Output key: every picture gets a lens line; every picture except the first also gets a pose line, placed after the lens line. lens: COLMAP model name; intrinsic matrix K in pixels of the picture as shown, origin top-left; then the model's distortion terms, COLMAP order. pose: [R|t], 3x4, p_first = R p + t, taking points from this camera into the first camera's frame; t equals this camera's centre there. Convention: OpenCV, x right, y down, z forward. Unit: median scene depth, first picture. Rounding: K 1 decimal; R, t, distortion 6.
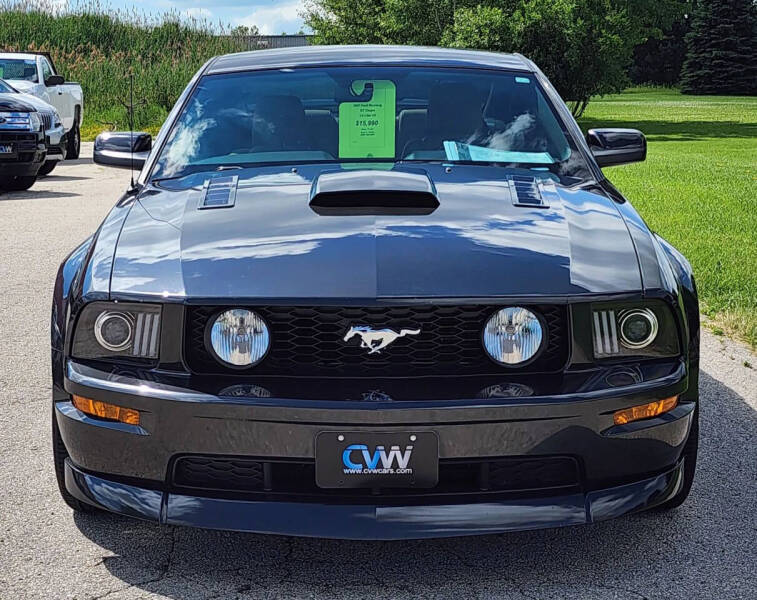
lens RADIAL K [[1613.1, 0, 377.6], [0, 1613.1, 329.7], [0, 0, 1]] dist [0.374099, -0.381935]
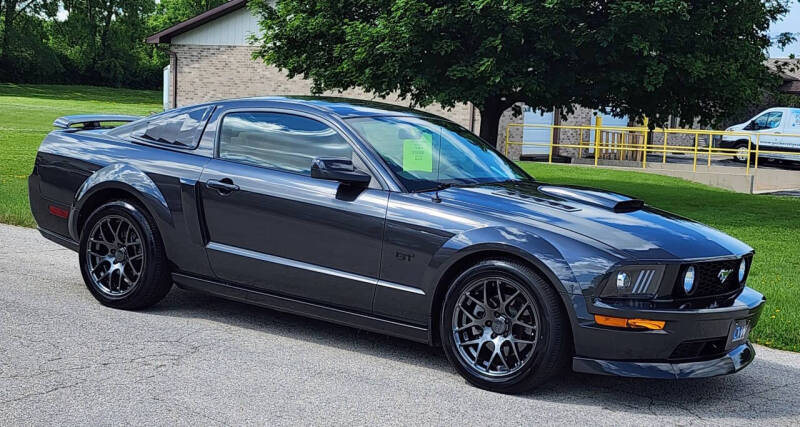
lens RADIAL K [[1402.6, 0, 400.0], [0, 1402.6, 213.5], [0, 0, 1]] dist [0.230470, -0.239899]
pose [[0.566613, -0.025023, 0.823604, -1.706837], [0.055402, 0.998434, -0.007780, -0.081343], [-0.822120, 0.050038, 0.567112, 0.314056]]
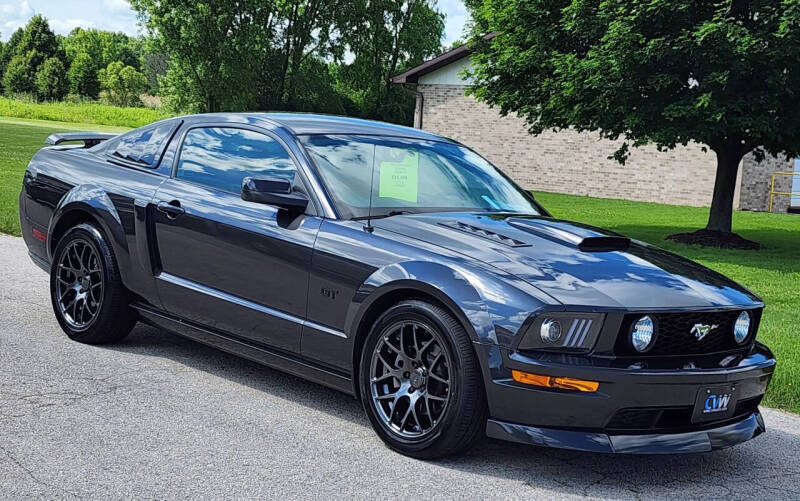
lens RADIAL K [[1459.8, 0, 400.0], [0, 1459.8, 250.5], [0, 0, 1]] dist [0.156412, -0.129565]
pose [[0.732638, 0.005780, 0.680594, -1.264263], [0.017392, 0.999478, -0.027210, -0.041861], [-0.680397, 0.031772, 0.732155, 0.095282]]
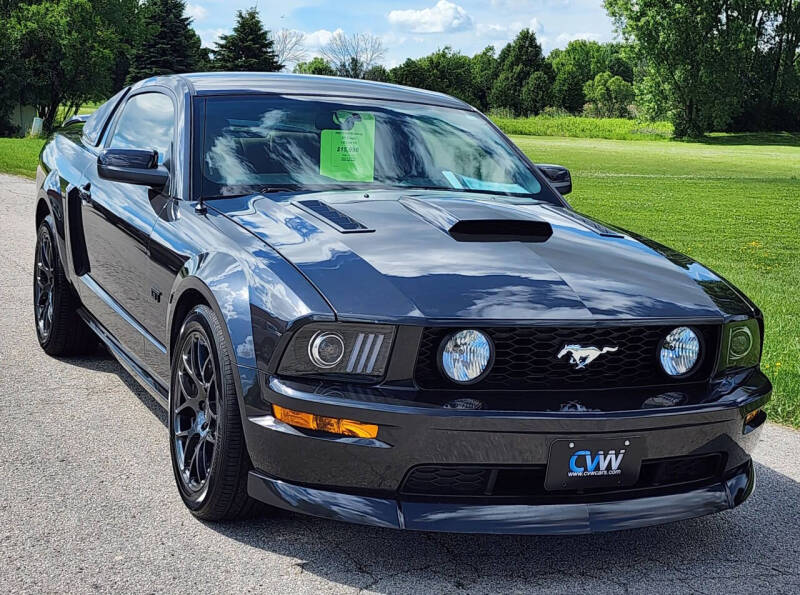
lens RADIAL K [[1489.7, 0, 400.0], [0, 1489.7, 297.5], [0, 0, 1]] dist [0.161042, -0.358477]
pose [[0.924193, 0.001168, 0.381924, -0.516763], [0.003690, 0.999921, -0.011988, -0.022831], [-0.381908, 0.012488, 0.924116, 0.083660]]
